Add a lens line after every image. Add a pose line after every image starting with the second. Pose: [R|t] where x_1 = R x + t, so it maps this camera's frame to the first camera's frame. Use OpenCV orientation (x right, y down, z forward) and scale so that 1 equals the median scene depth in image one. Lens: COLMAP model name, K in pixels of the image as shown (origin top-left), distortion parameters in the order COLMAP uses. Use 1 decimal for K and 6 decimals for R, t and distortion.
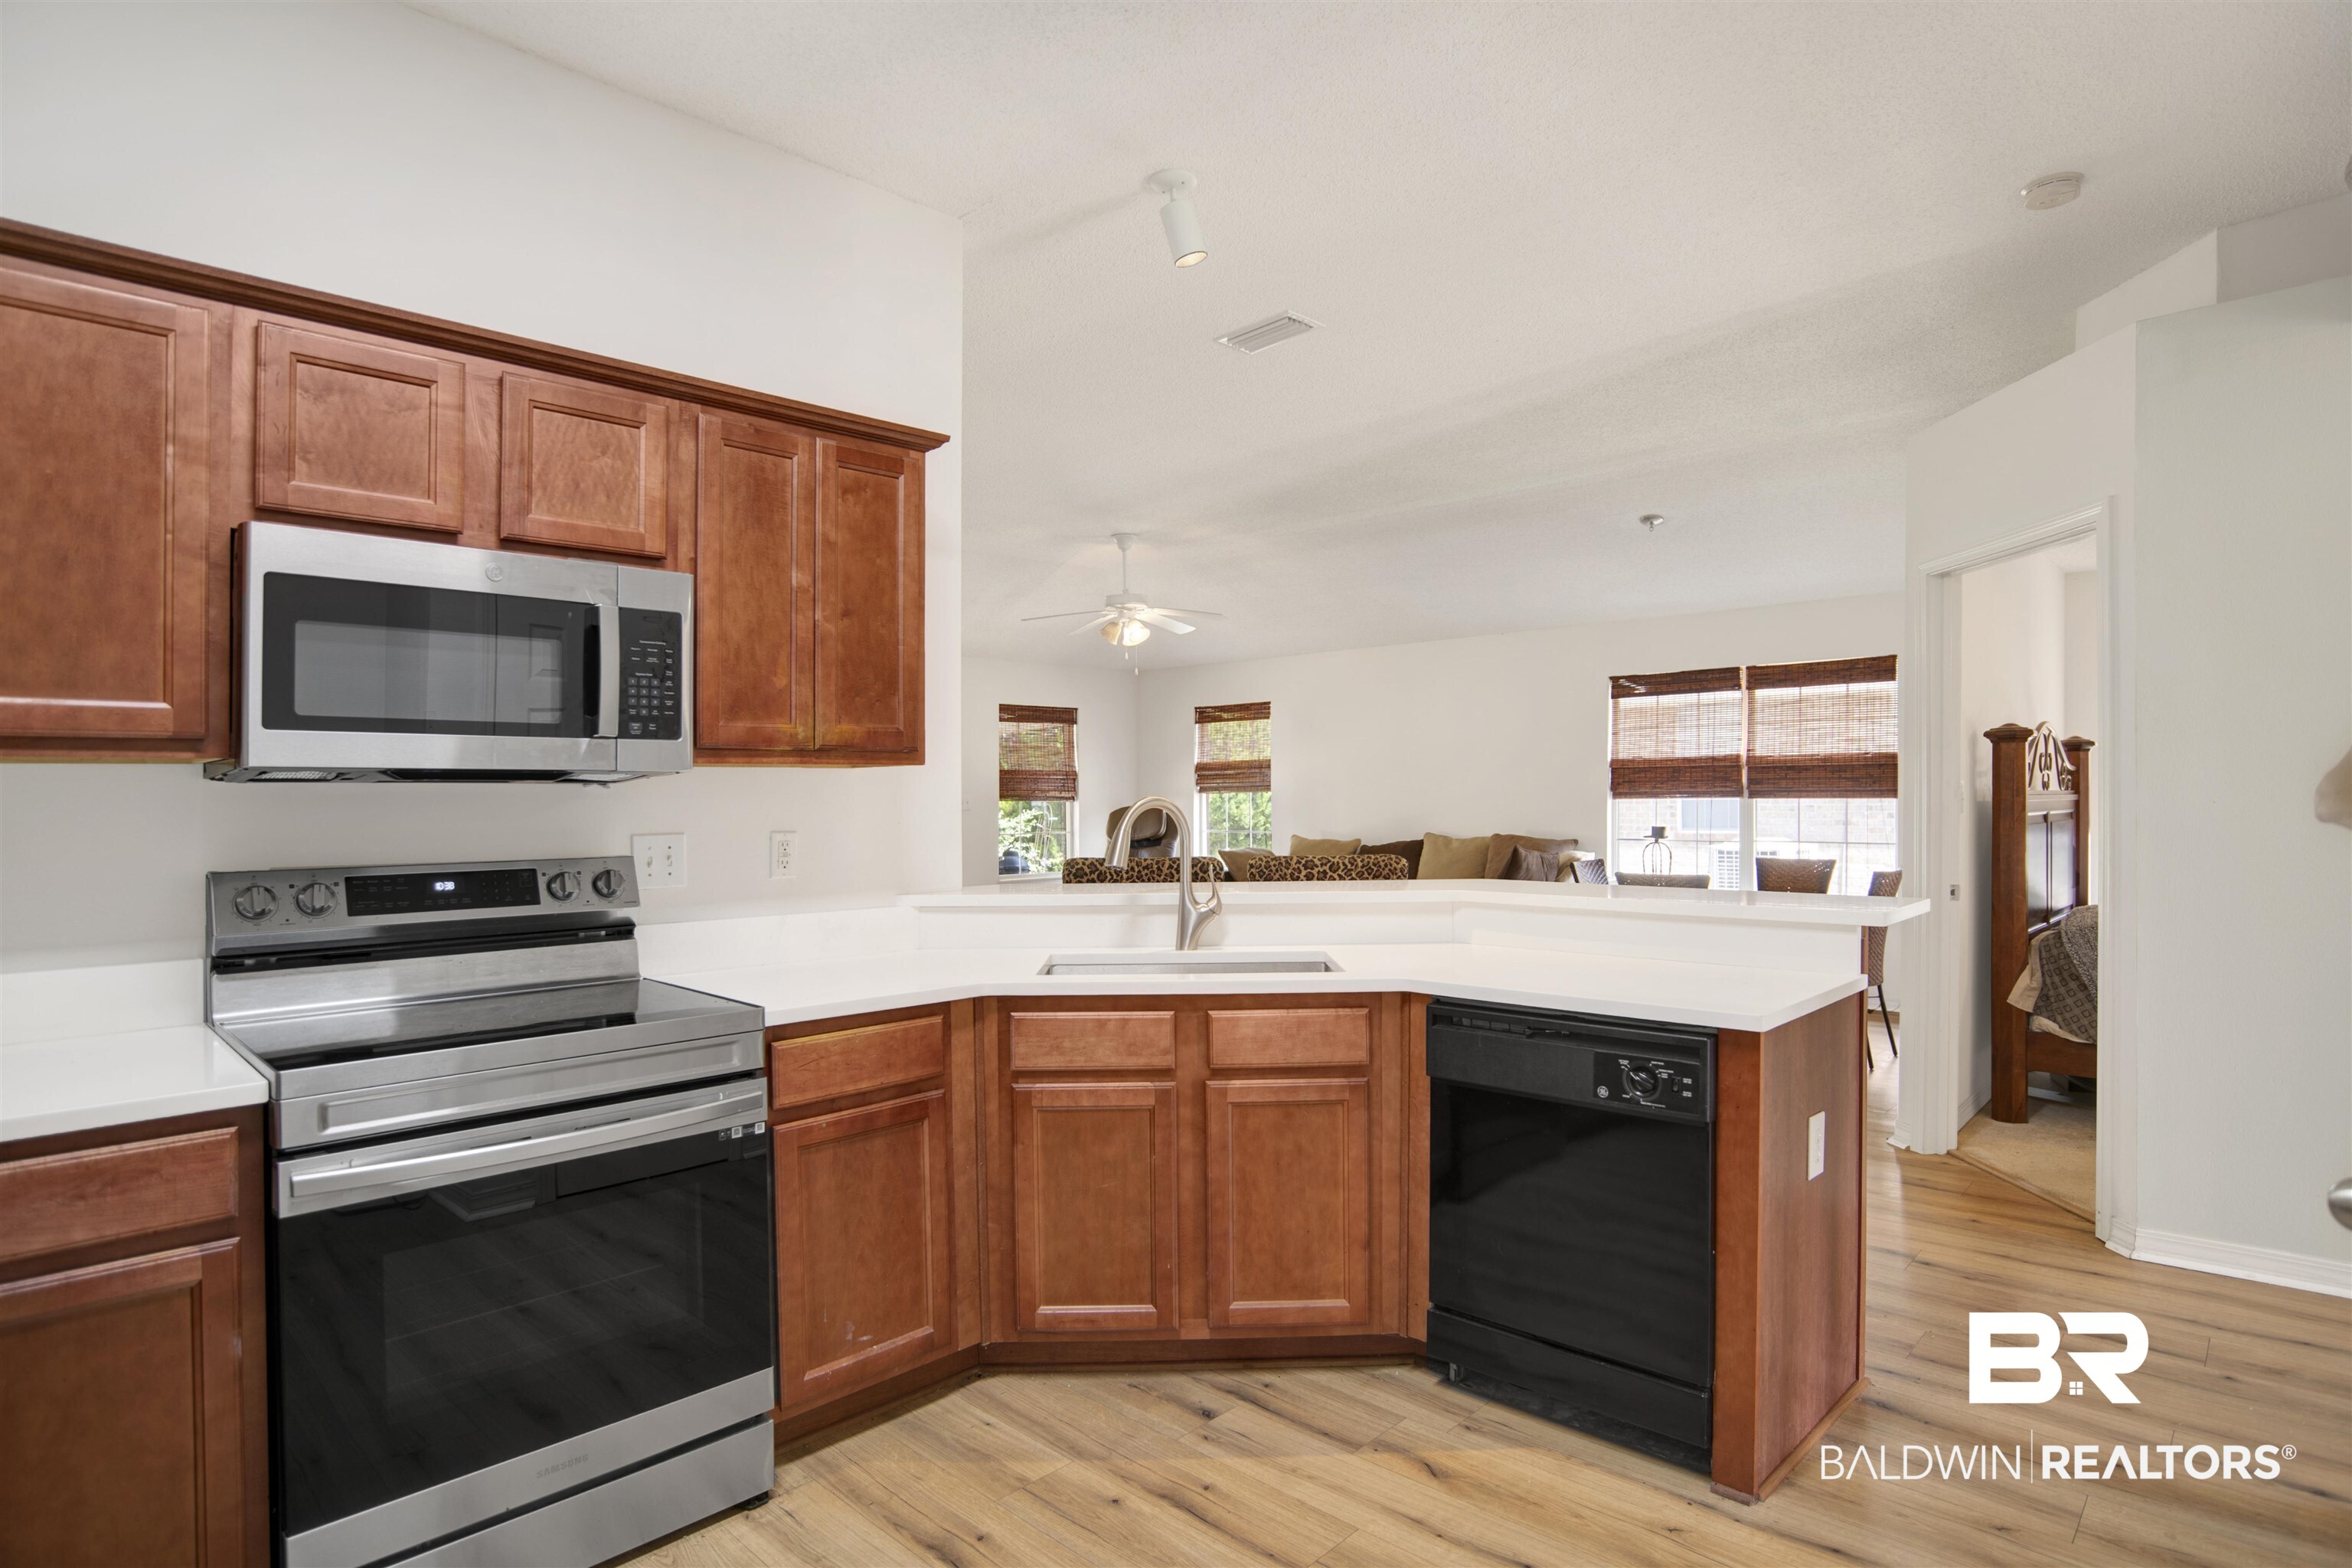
lens RADIAL K [[1262.8, 0, 1188.6], [0, 1262.8, 783.7], [0, 0, 1]] dist [-0.059669, 0.015634]
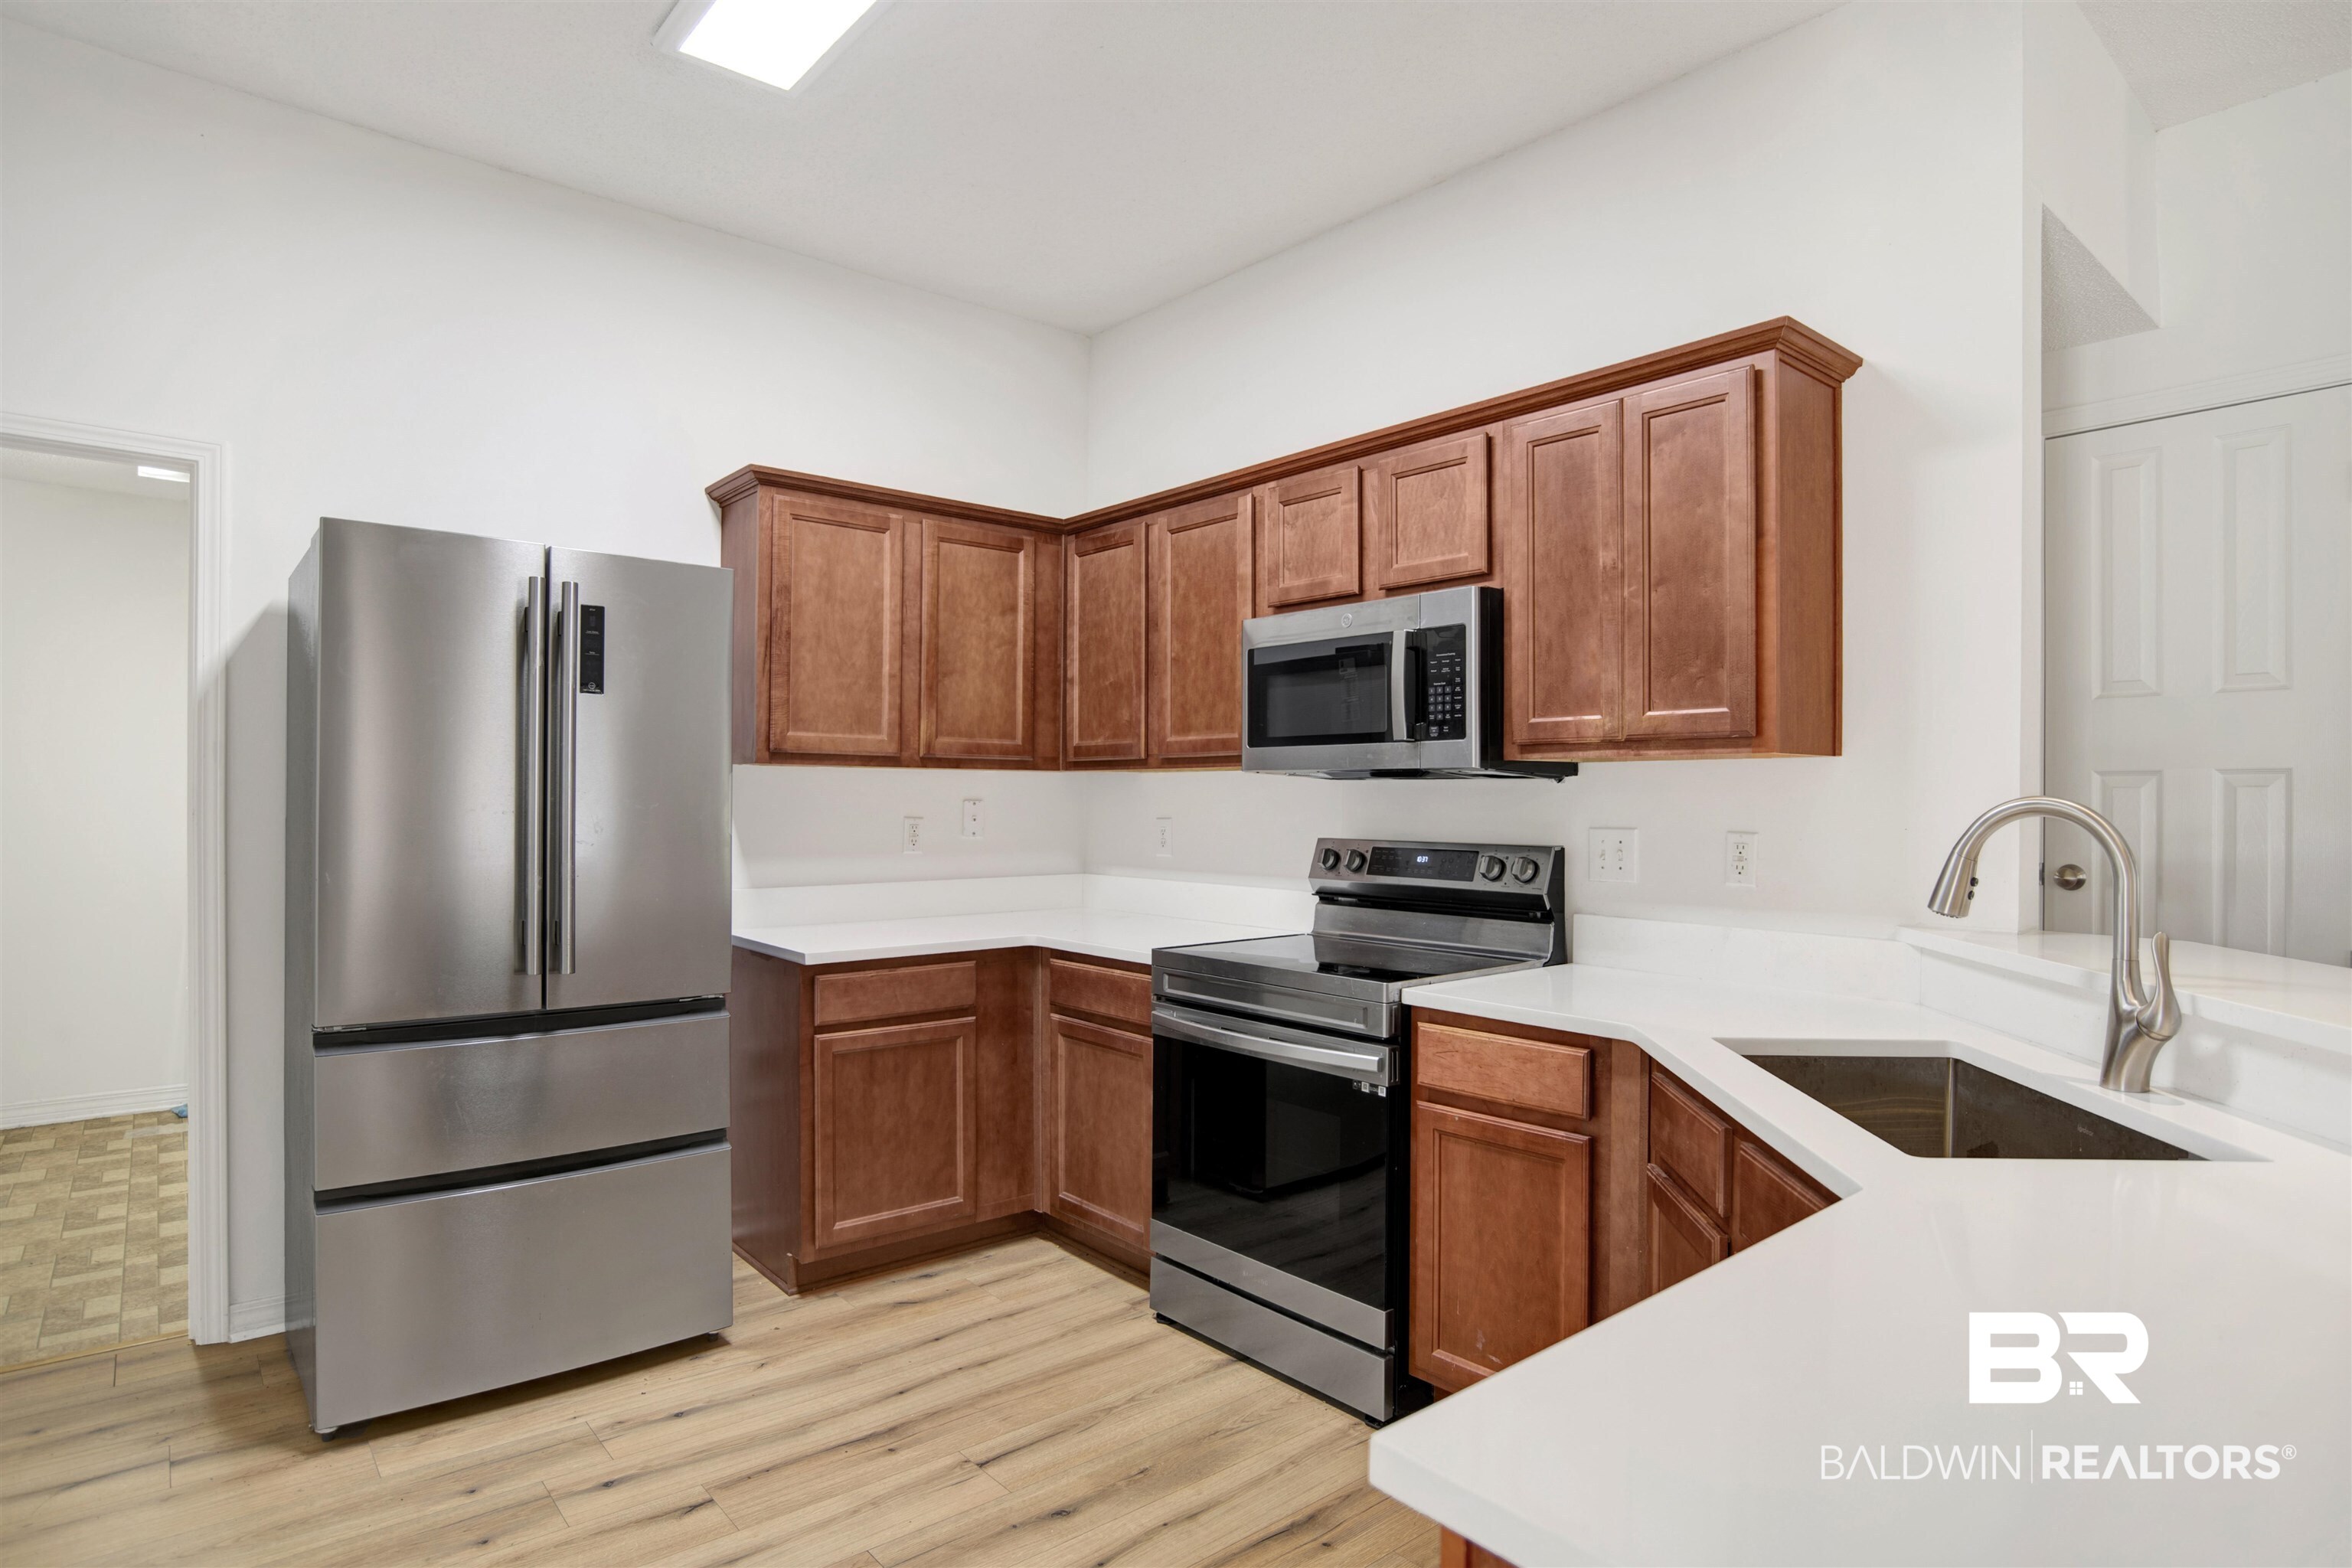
lens RADIAL K [[1262.8, 0, 1159.0], [0, 1262.8, 793.1], [0, 0, 1]] dist [-0.059669, 0.015634]
pose [[-0.123857, 0.008054, -0.992267, 0.713673], [0.007162, 0.999948, 0.007222, 0.002111], [0.992274, -0.006212, -0.123908, 0.860783]]
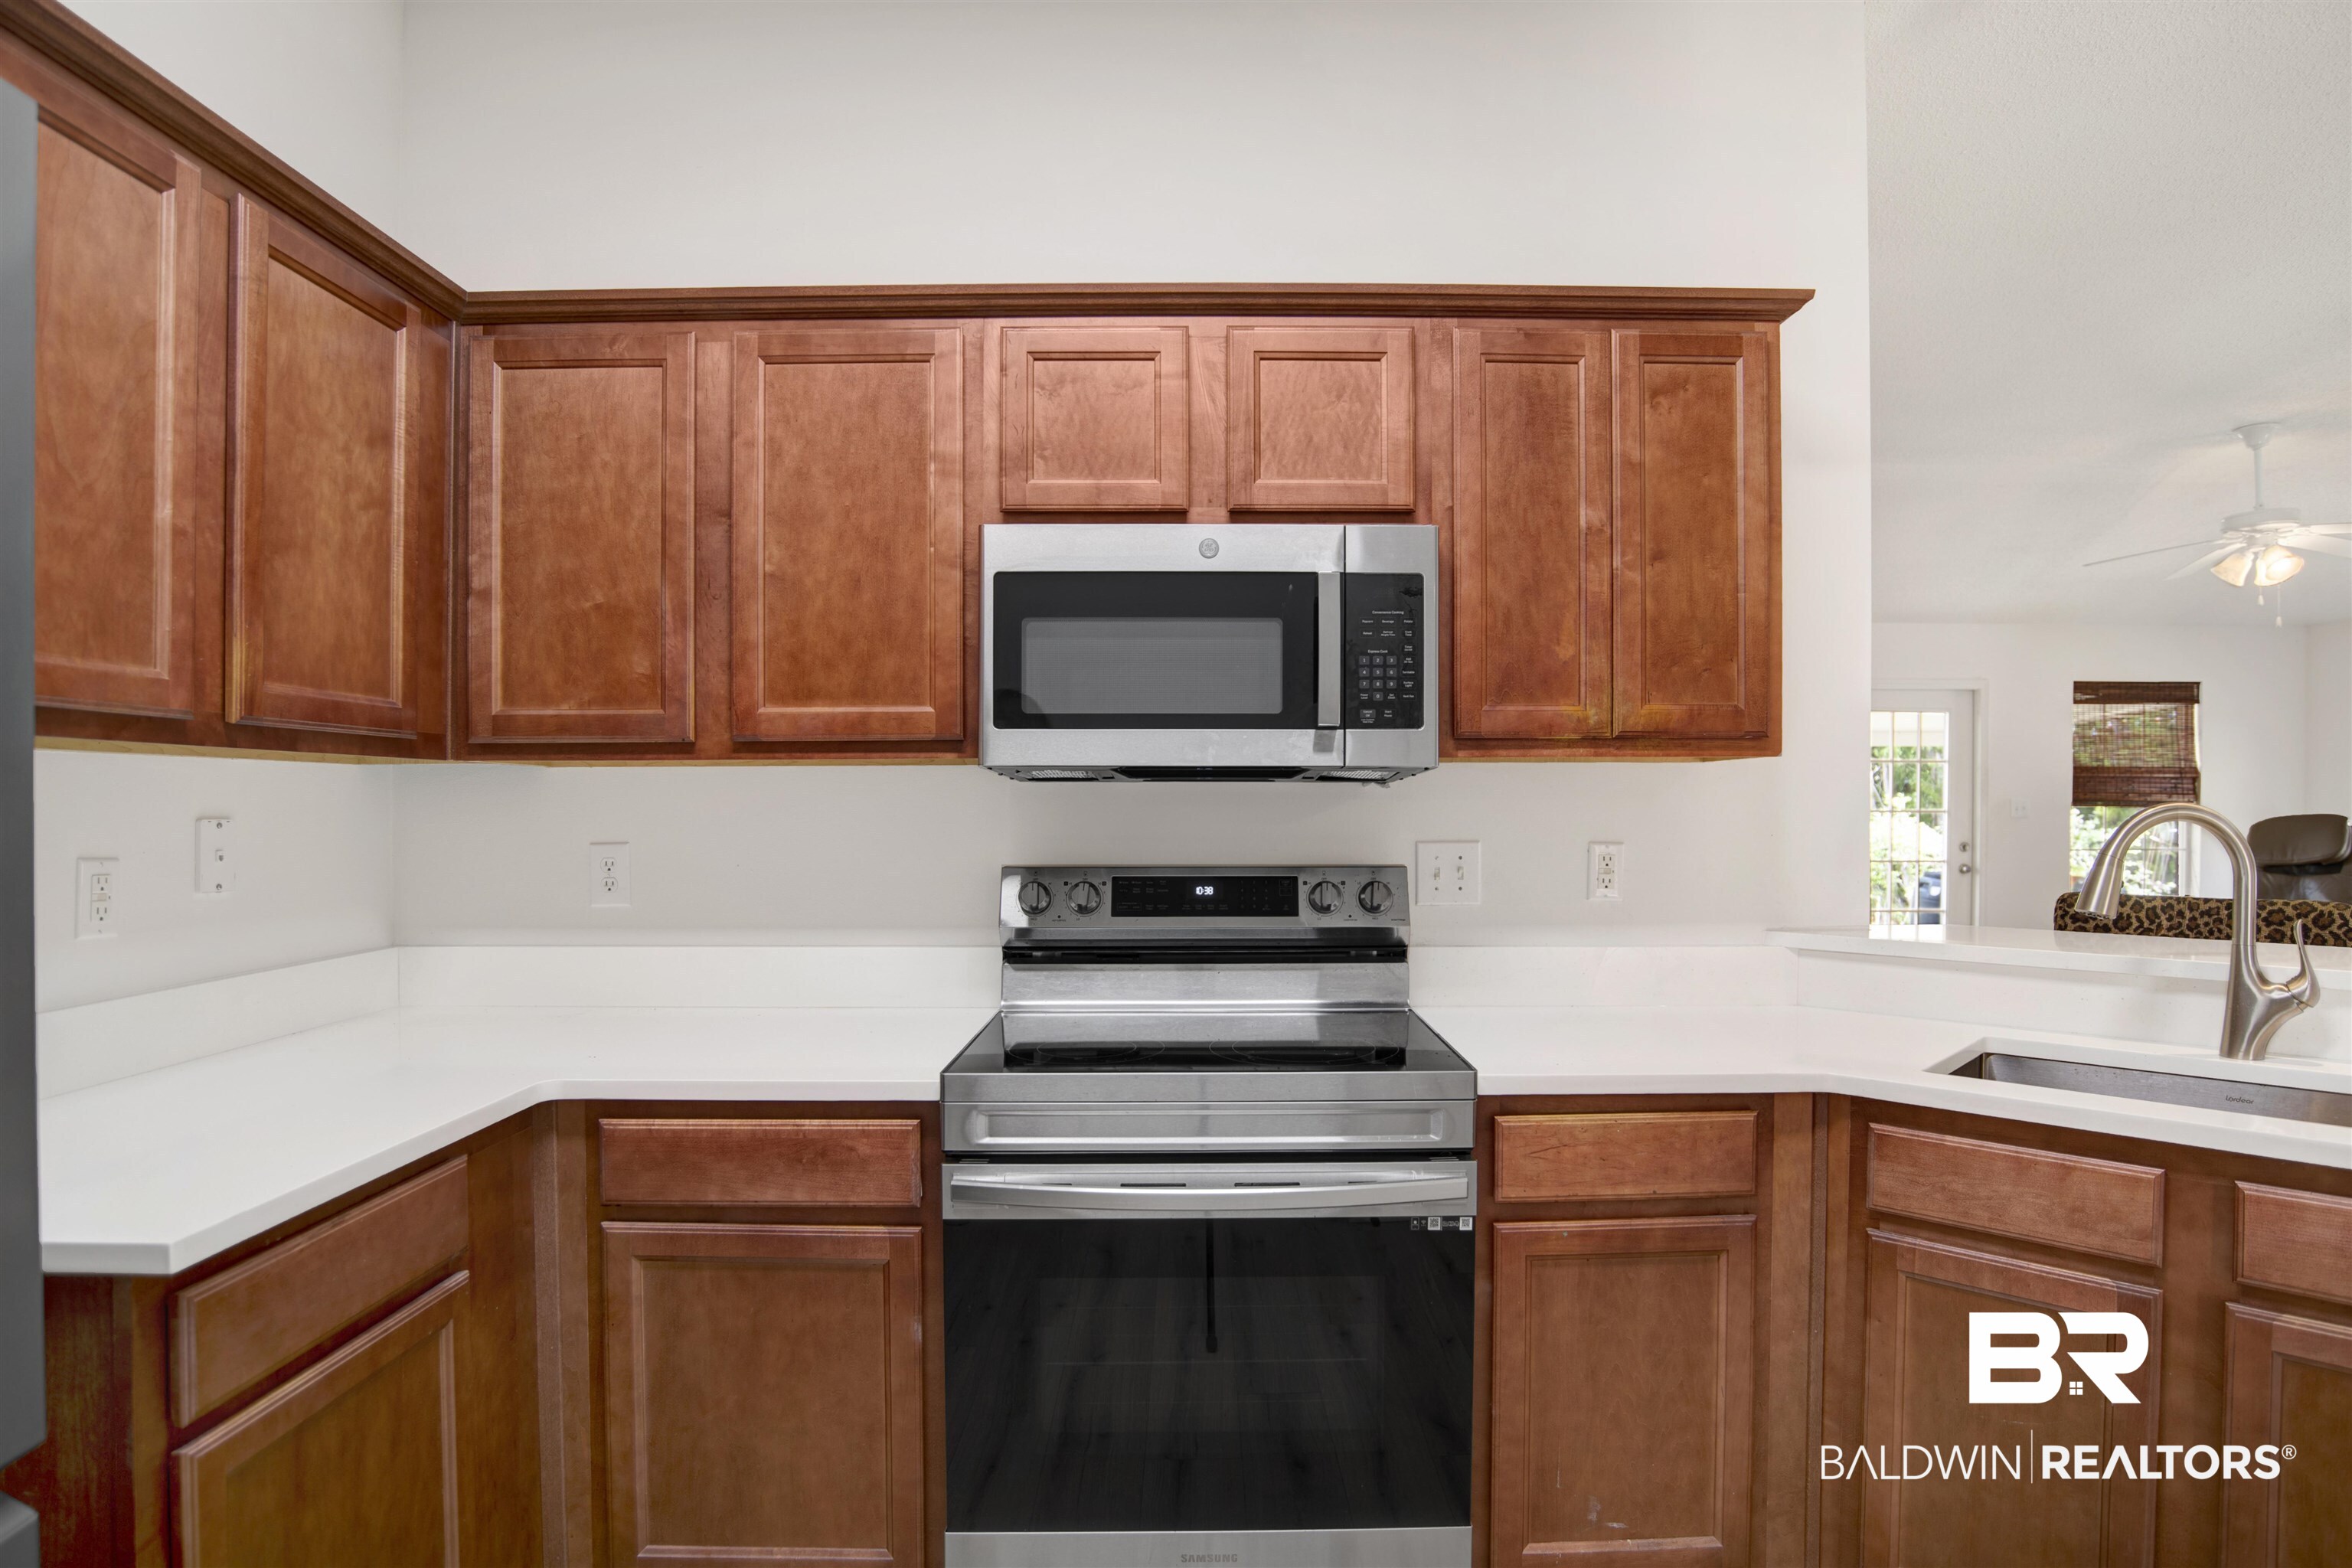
lens RADIAL K [[1262.8, 0, 1199.6], [0, 1262.8, 821.7], [0, 0, 1]] dist [-0.059669, 0.015634]
pose [[0.693661, 0.019321, -0.720043, 0.089982], [0.001797, 0.999591, 0.028553, 0.002364], [0.720300, -0.021100, 0.693342, 0.314677]]
